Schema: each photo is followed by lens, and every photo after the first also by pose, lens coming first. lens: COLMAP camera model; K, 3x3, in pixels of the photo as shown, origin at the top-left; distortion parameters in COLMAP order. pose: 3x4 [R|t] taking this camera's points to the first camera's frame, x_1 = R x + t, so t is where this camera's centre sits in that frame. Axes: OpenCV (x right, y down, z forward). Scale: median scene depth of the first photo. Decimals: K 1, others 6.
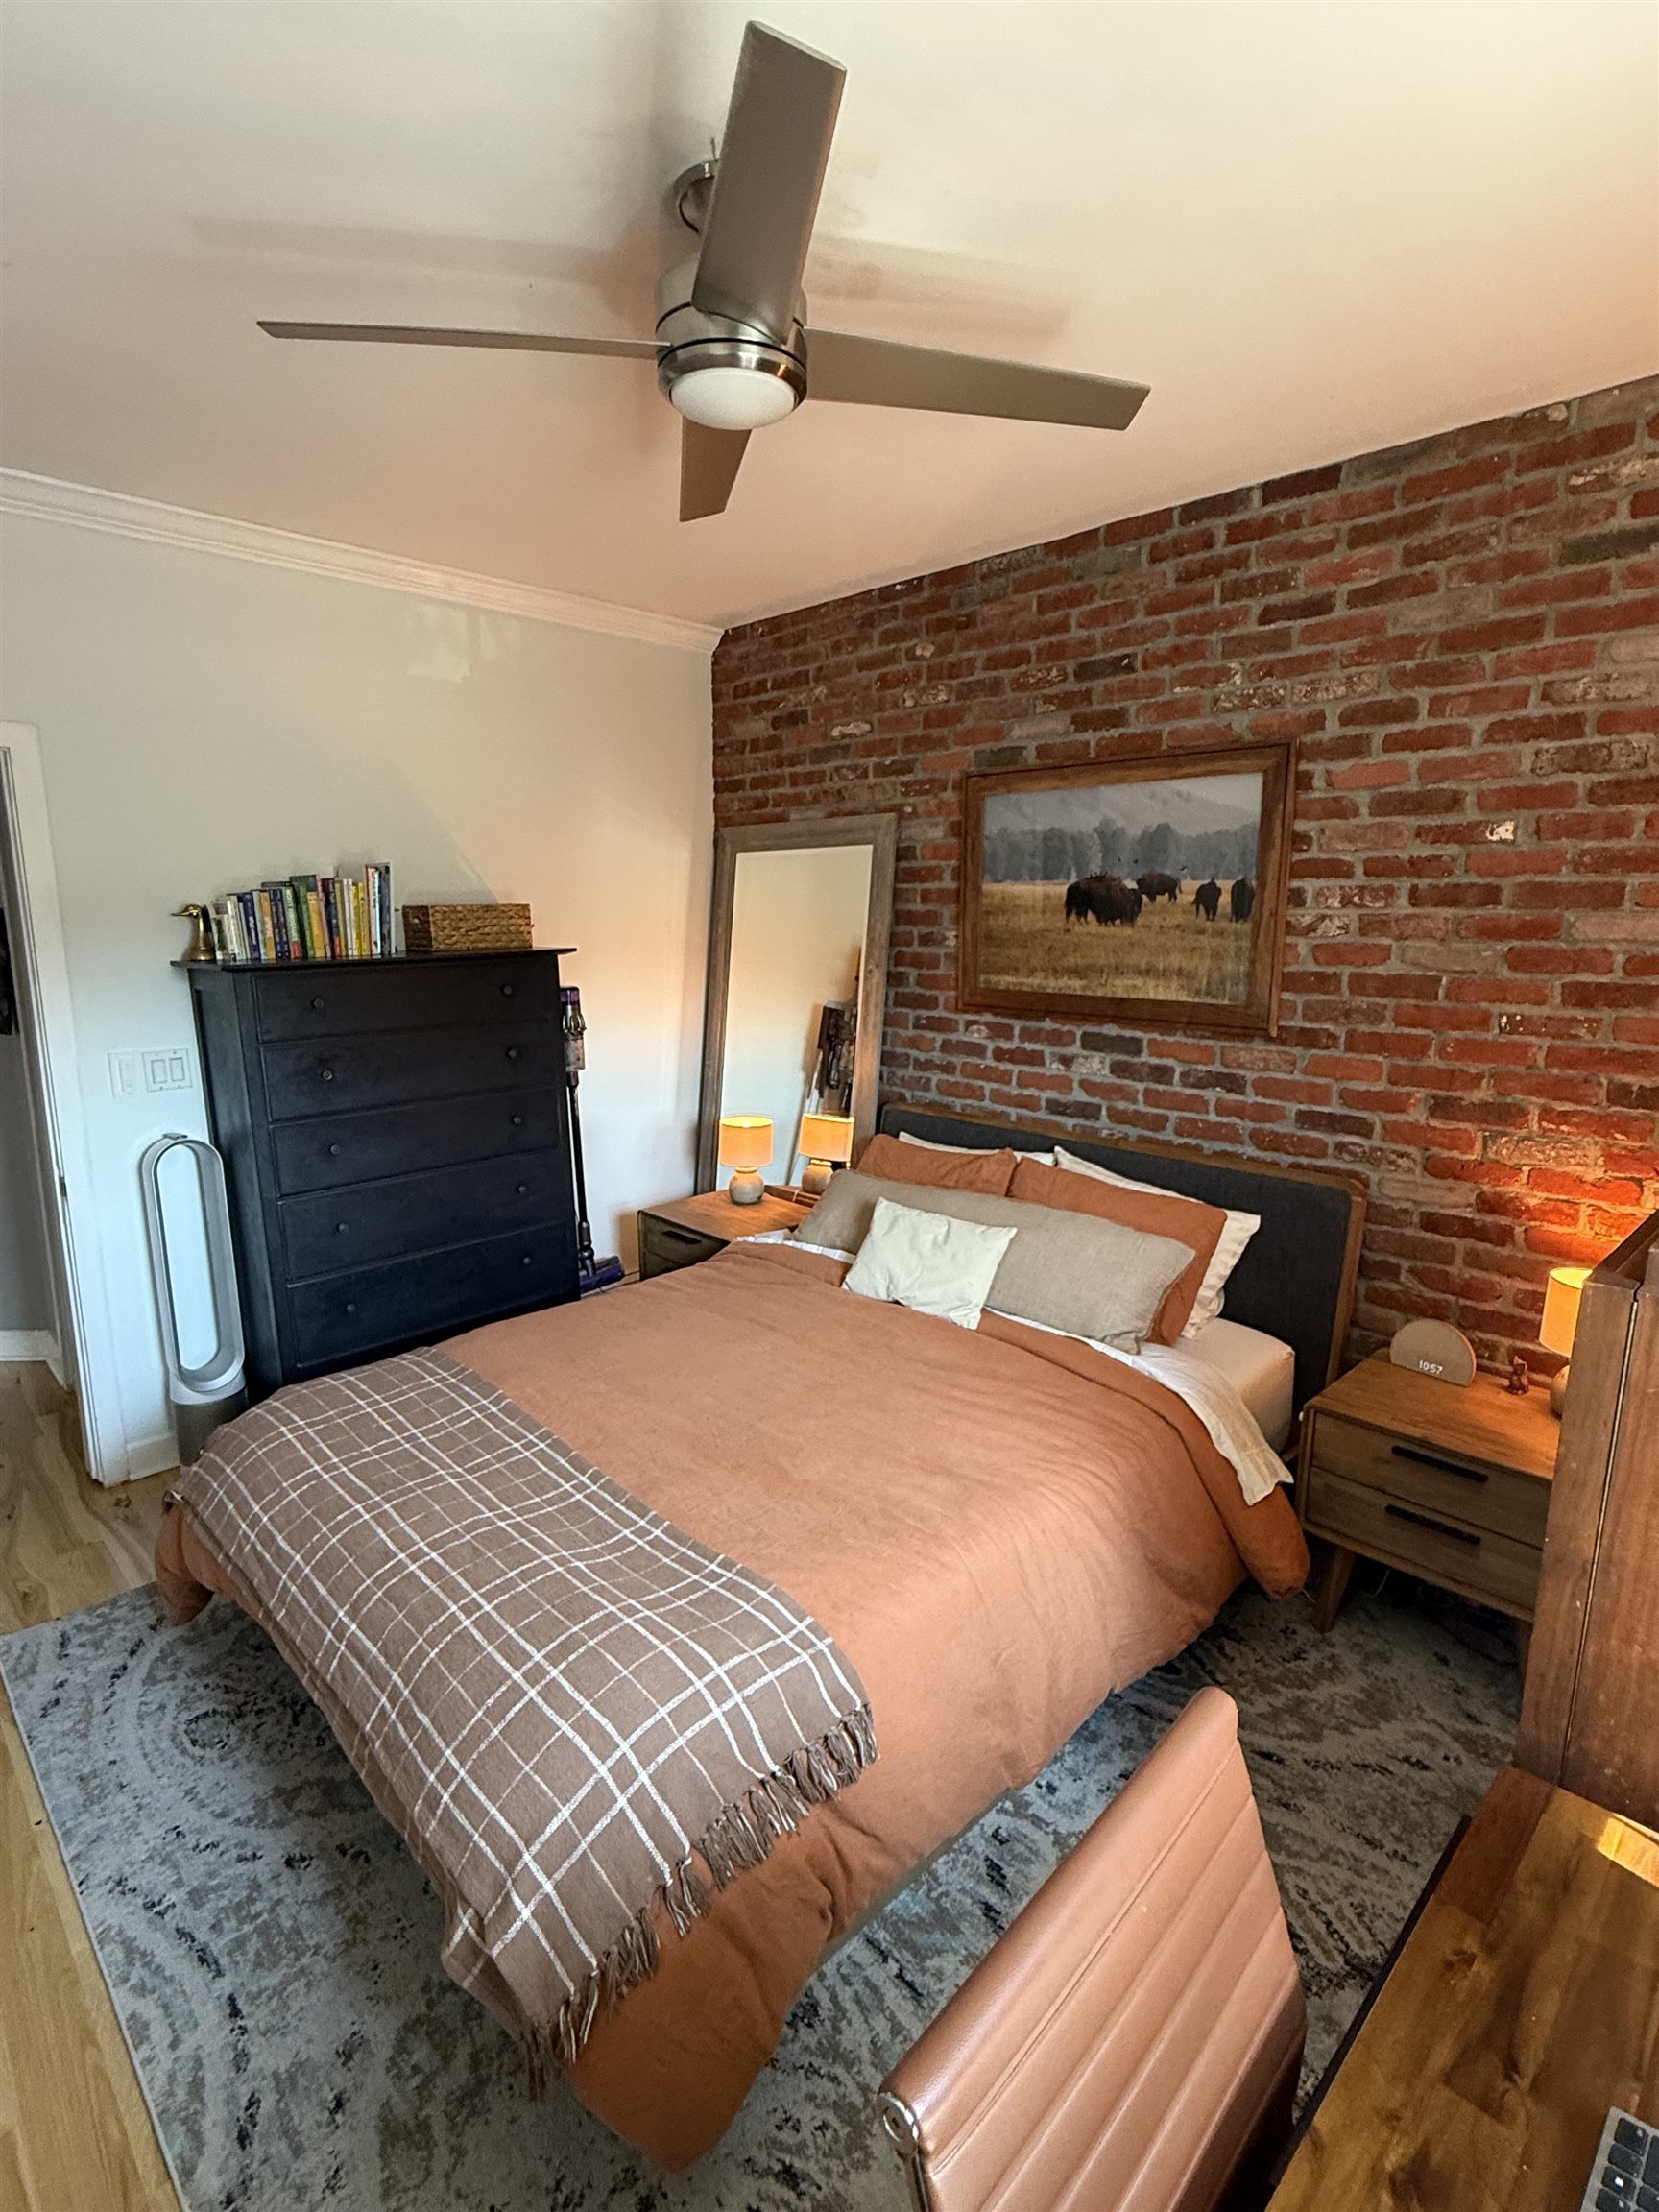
lens RADIAL K [[1089.4, 0, 834.2], [0, 1089.4, 1107.0], [0, 0, 1]] dist [0.001445, -0.000934]
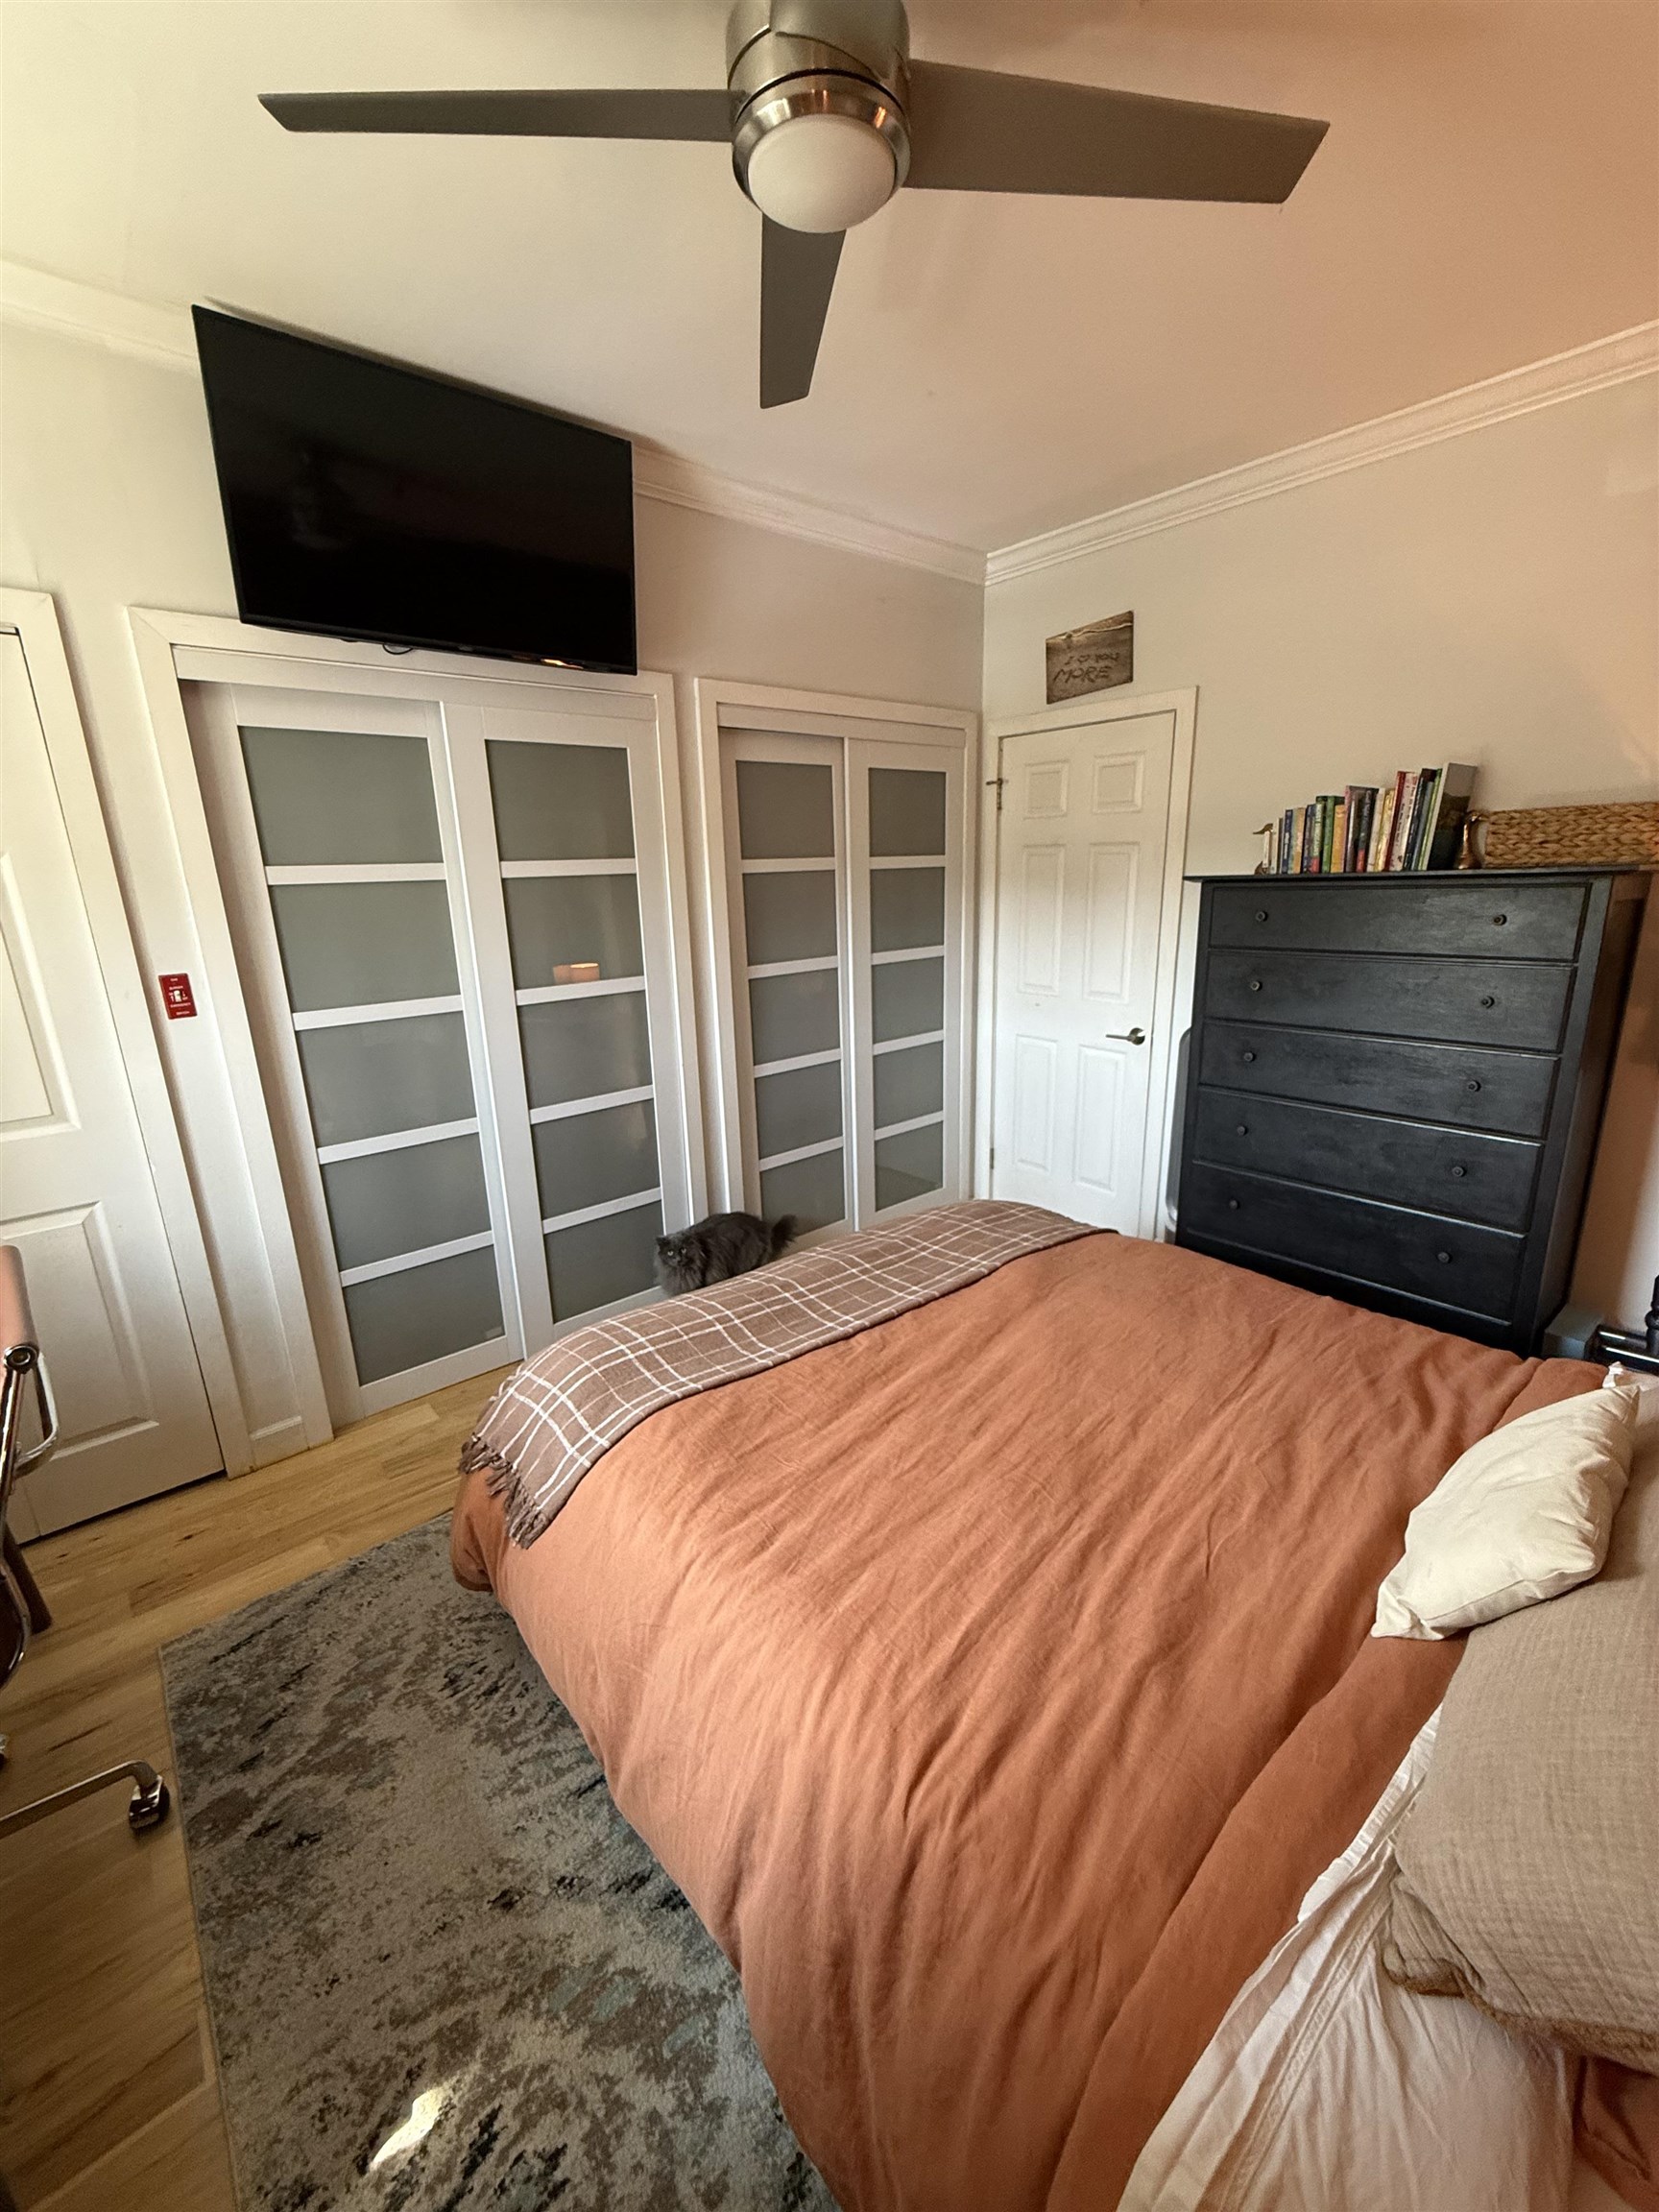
lens RADIAL K [[882.4, 0, 825.4], [0, 882.4, 1101.1], [0, 0, 1]] dist [0.000134, 0.000476]
pose [[-0.071707, 0.259908, -0.962967, 0.495842], [-0.155767, 0.950689, 0.268193, -0.104640], [0.985188, 0.169230, -0.027686, 0.755853]]
